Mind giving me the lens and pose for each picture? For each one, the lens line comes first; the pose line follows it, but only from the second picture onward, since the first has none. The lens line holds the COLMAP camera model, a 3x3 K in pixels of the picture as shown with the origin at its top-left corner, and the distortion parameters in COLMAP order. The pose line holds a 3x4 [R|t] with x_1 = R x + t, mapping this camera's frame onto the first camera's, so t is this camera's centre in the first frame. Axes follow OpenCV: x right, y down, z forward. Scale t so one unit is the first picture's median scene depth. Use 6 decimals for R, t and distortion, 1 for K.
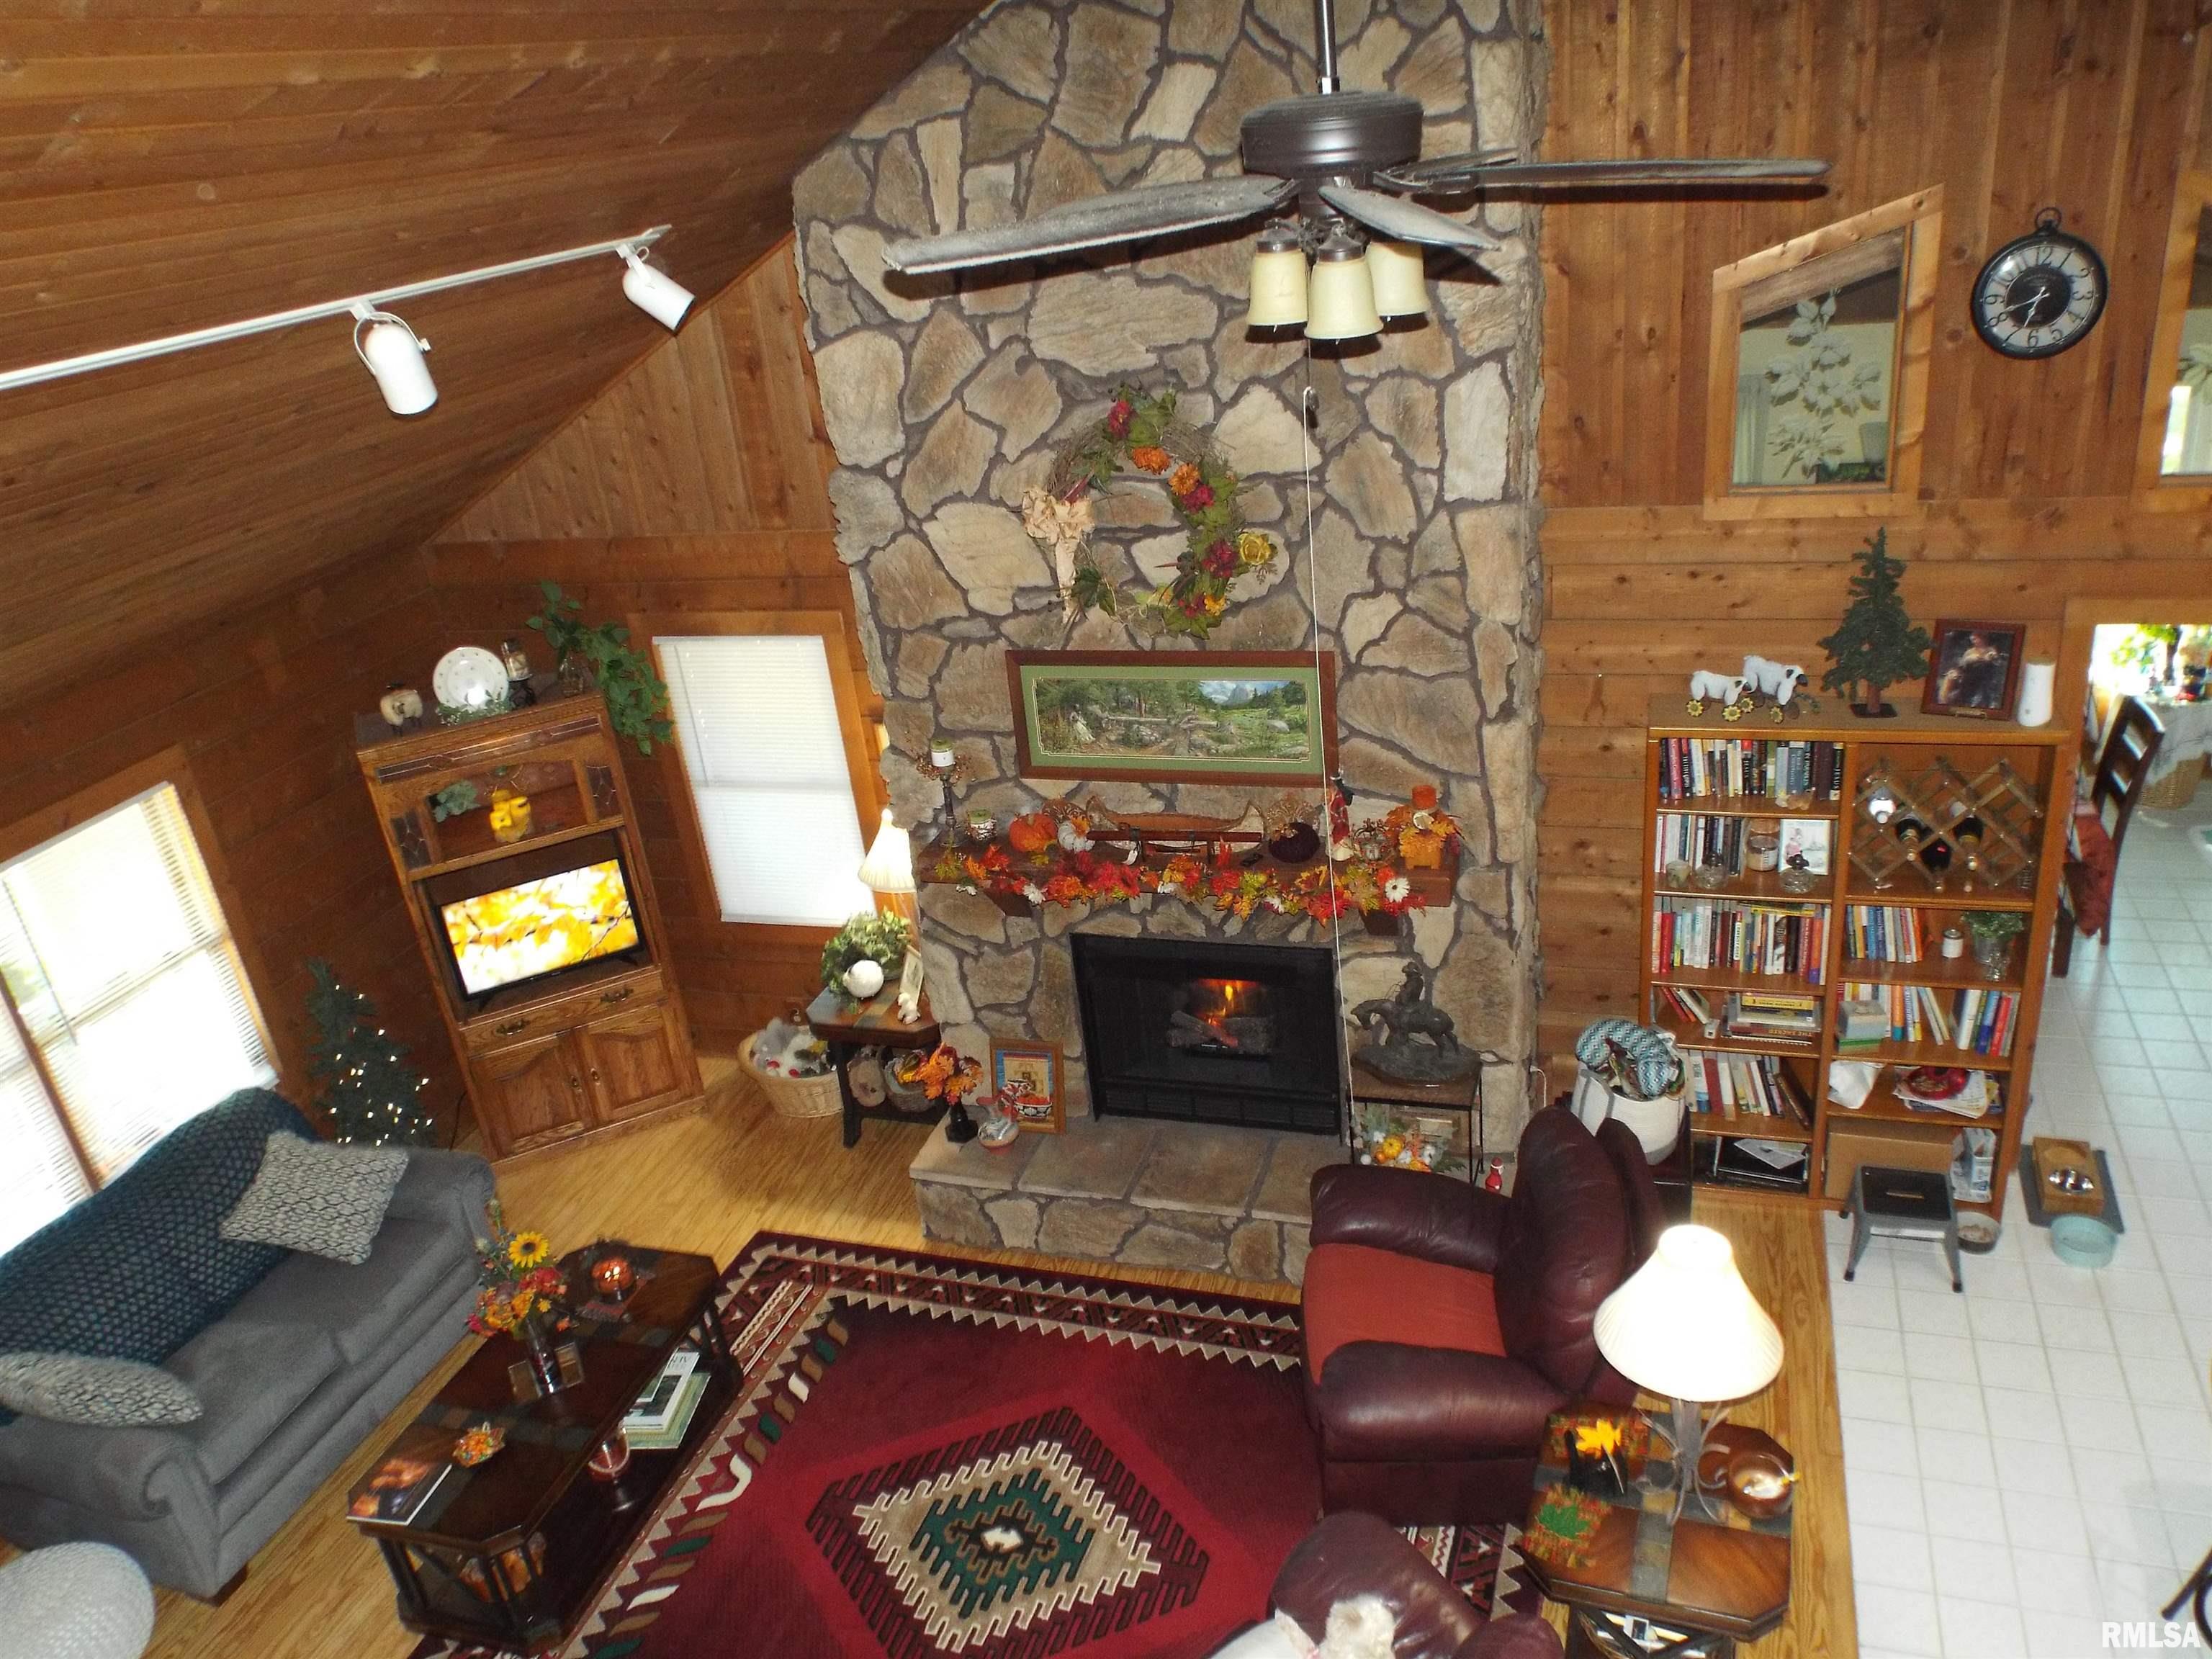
lens RADIAL K [[1643.6, 0, 1121.0], [0, 1643.6, 839.0], [0, 0, 1]] dist [-0.020264, 0.002069]
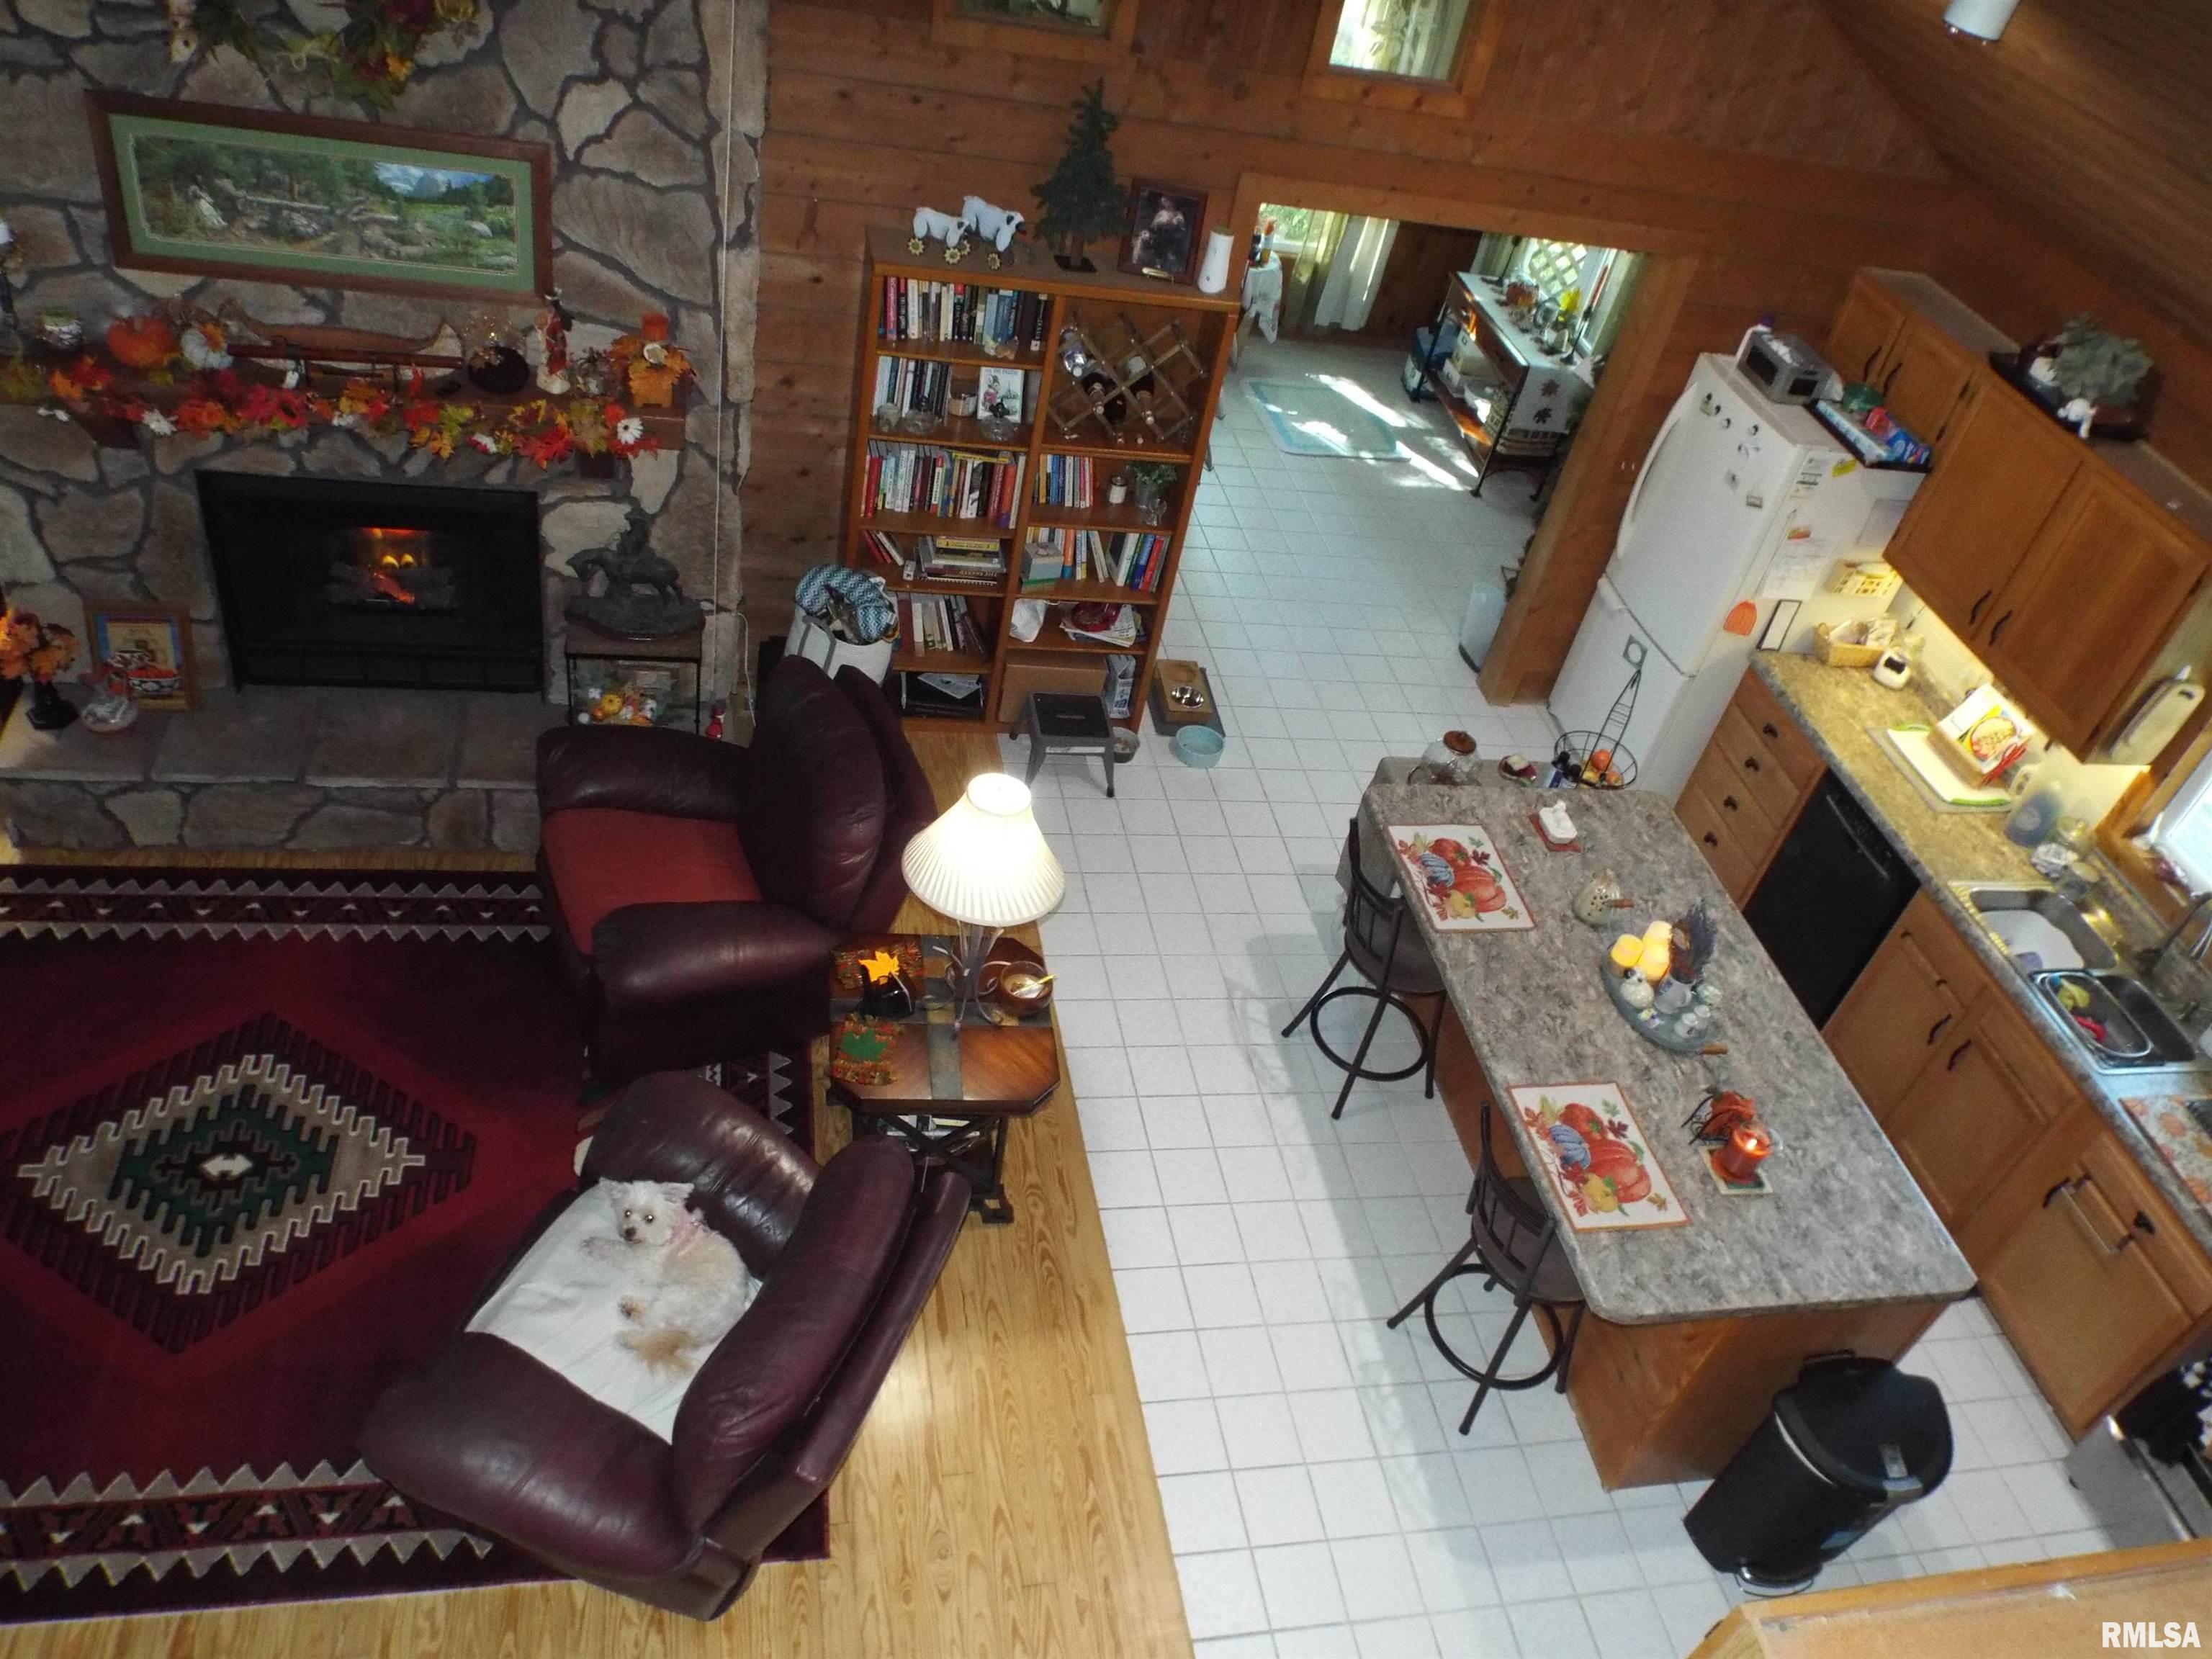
lens RADIAL K [[1643.6, 0, 1123.1], [0, 1643.6, 842.7], [0, 0, 1]] dist [-0.020264, 0.002069]
pose [[0.831893, -0.110808, 0.543761, -0.120144], [-0.053036, 0.959501, 0.276666, -0.015313], [-0.552396, -0.258996, 0.792325, 0.059504]]
